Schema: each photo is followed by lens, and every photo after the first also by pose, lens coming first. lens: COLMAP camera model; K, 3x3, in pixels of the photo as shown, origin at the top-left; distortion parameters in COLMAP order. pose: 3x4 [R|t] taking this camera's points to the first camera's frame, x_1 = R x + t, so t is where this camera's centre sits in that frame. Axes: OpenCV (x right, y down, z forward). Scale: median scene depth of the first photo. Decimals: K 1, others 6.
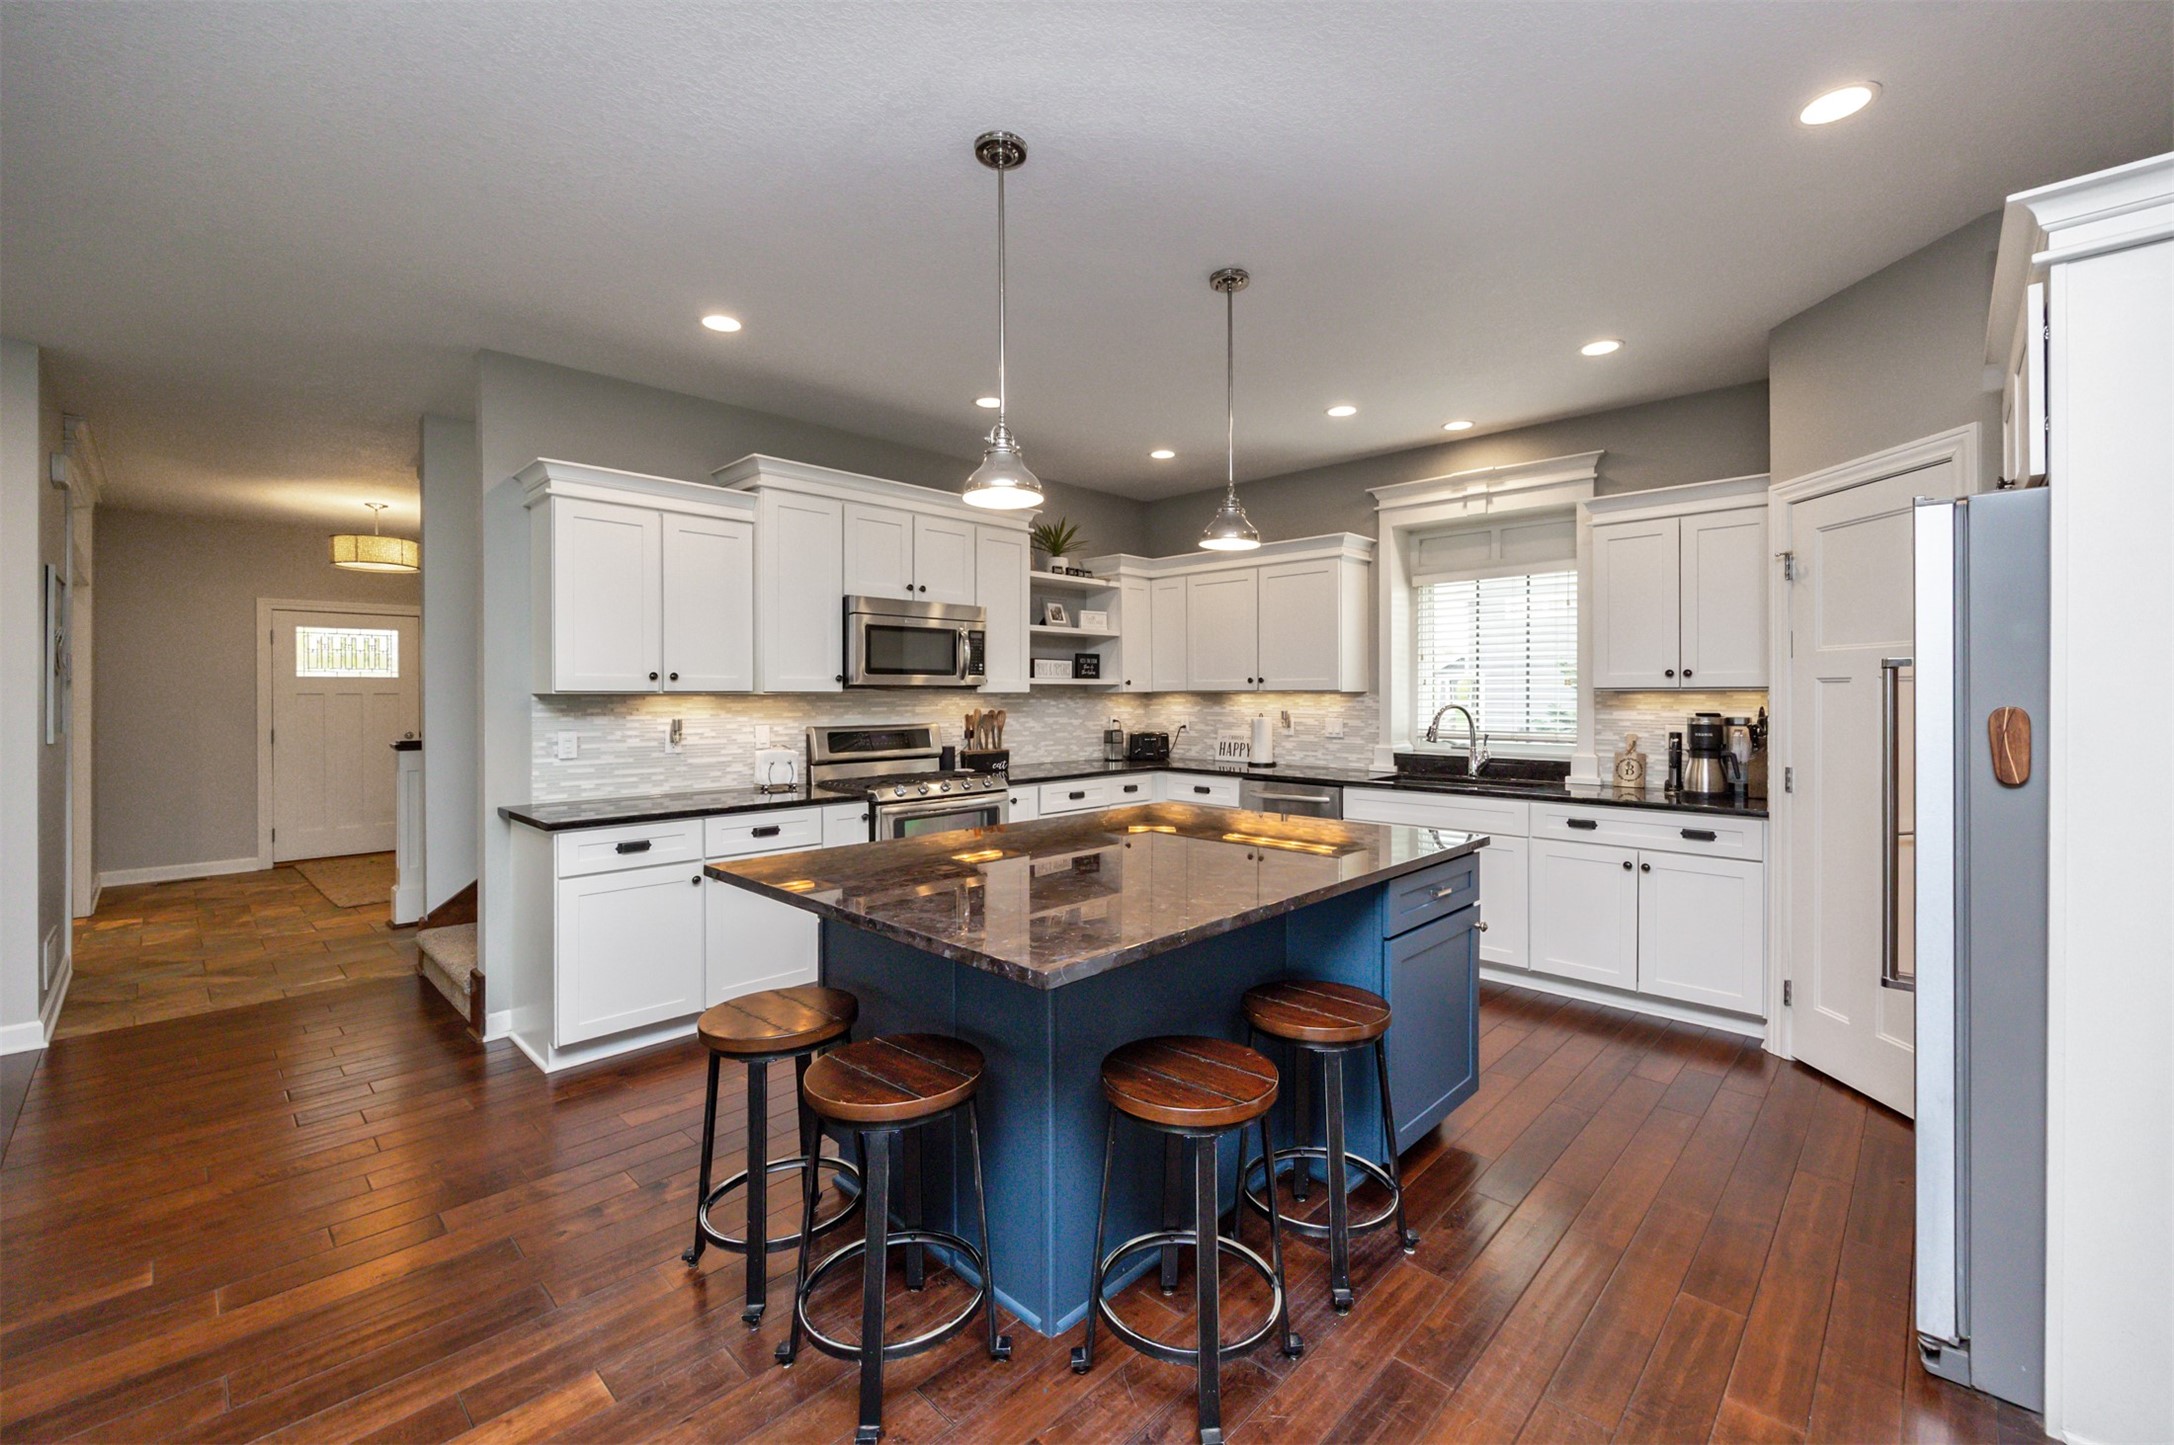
lens RADIAL K [[880.6, 0, 1087.9], [0, 880.6, 690.5], [0, 0, 1]] dist [0.001153, -0.000090]
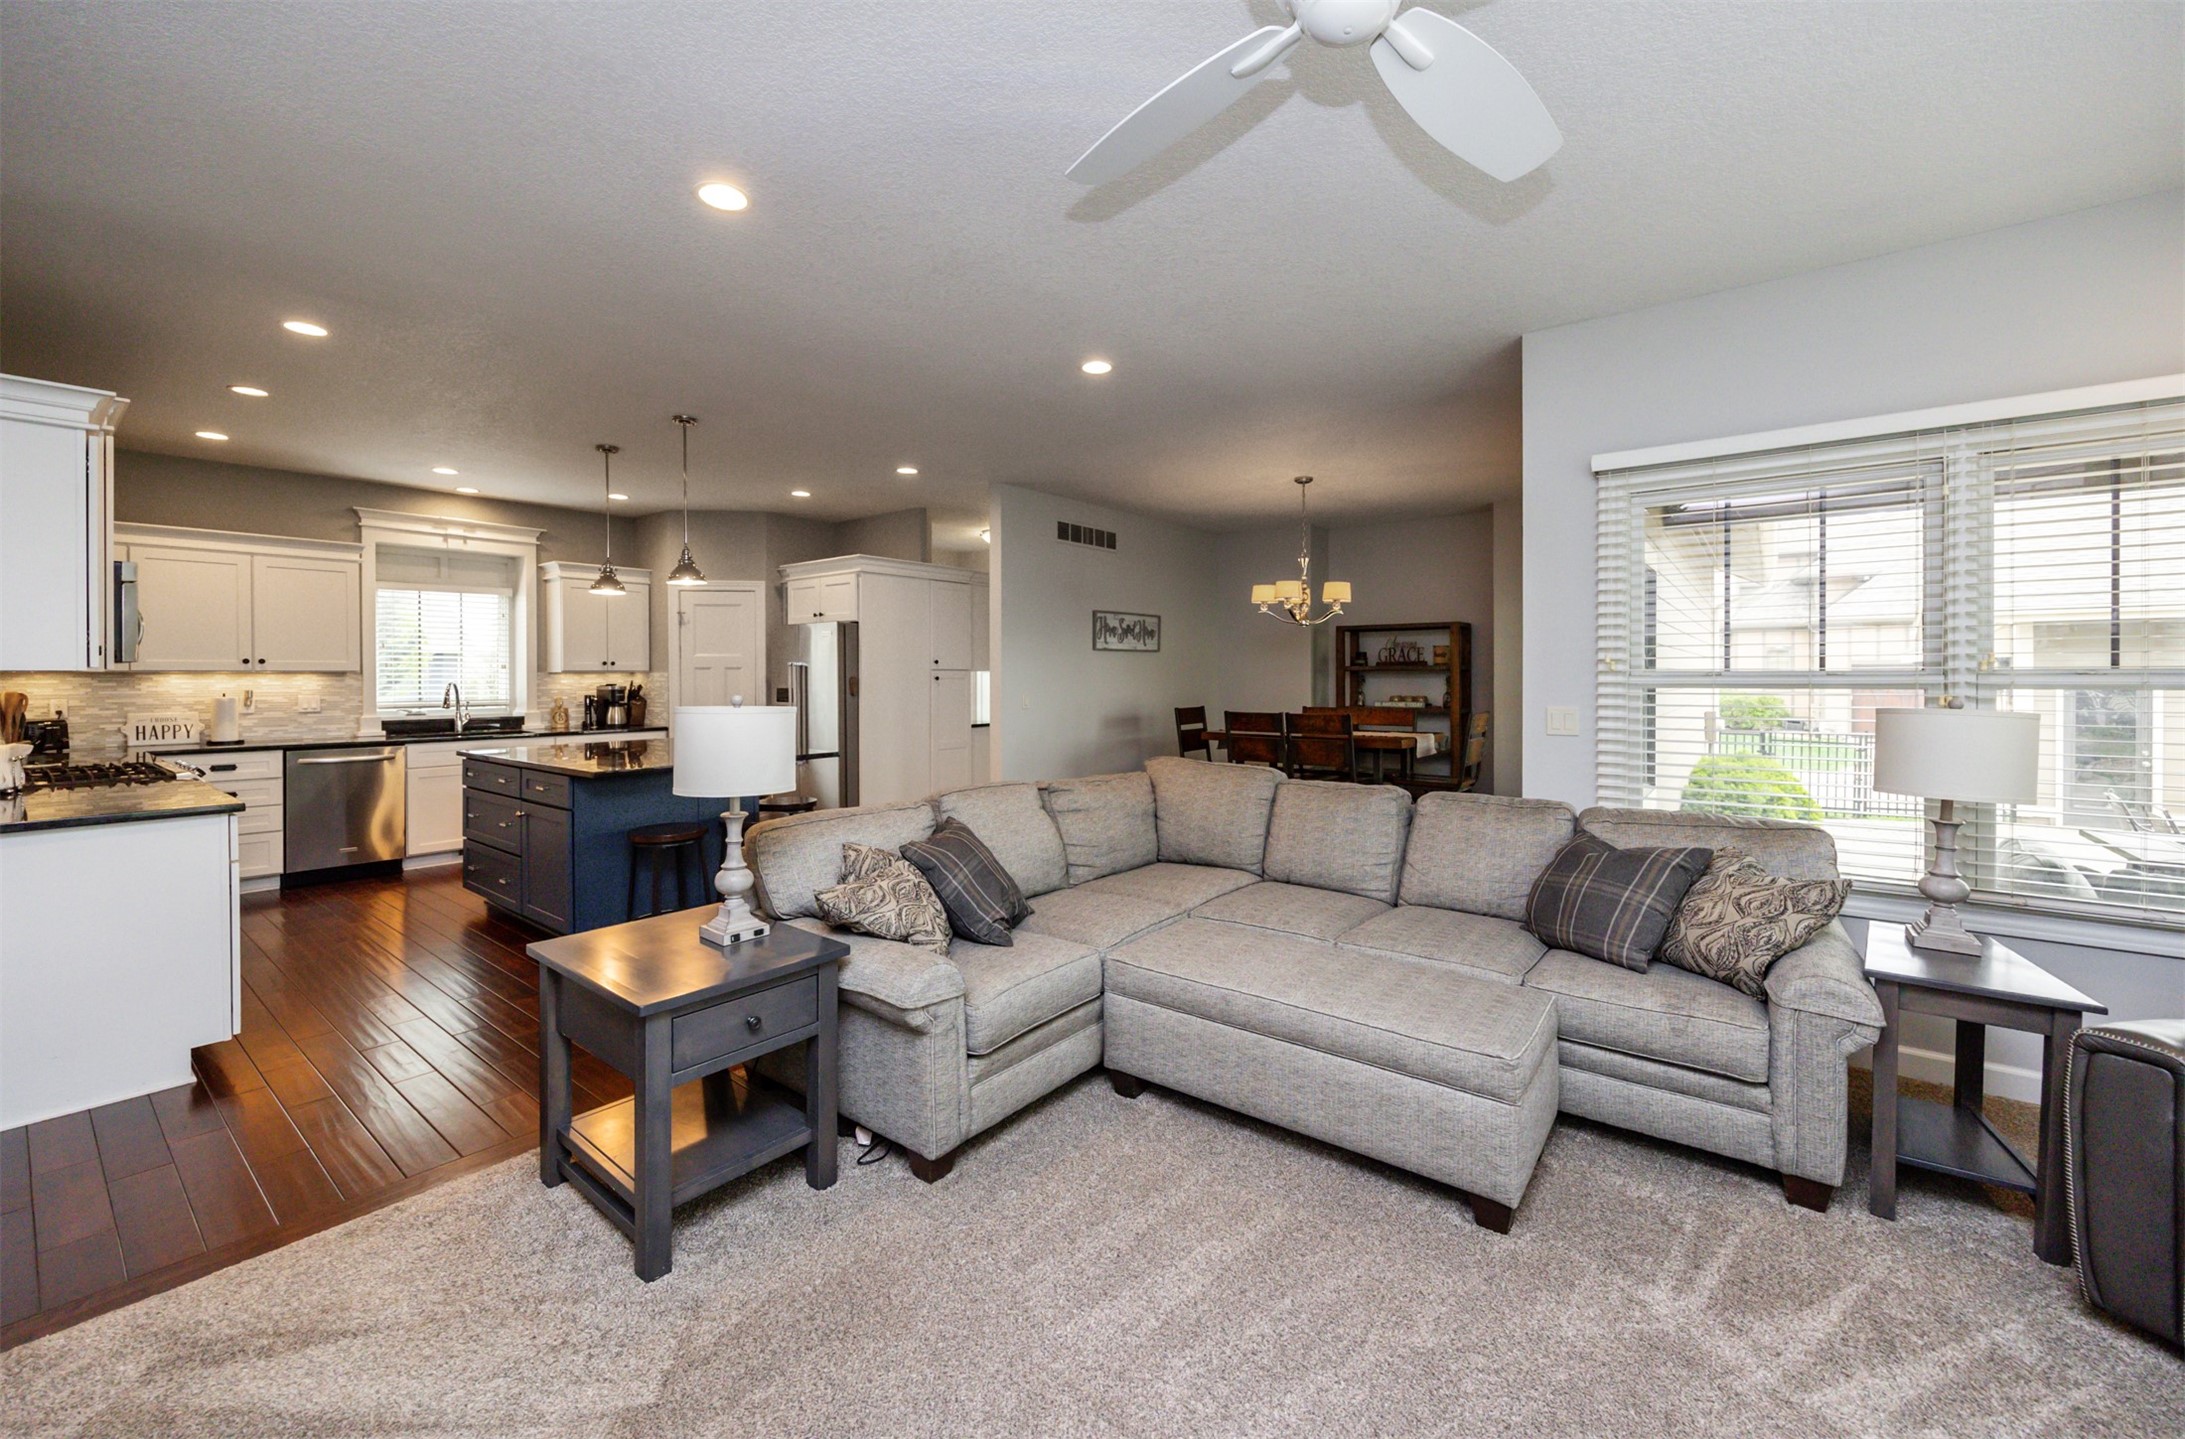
lens RADIAL K [[885.0, 0, 1081.7], [0, 885.0, 685.6], [0, 0, 1]] dist [0.001153, -0.000090]
pose [[-0.084343, -0.004579, 0.996426, -1.014286], [0.002422, 0.999986, 0.004800, 0.016414], [-0.996434, 0.002818, -0.084330, 0.100377]]
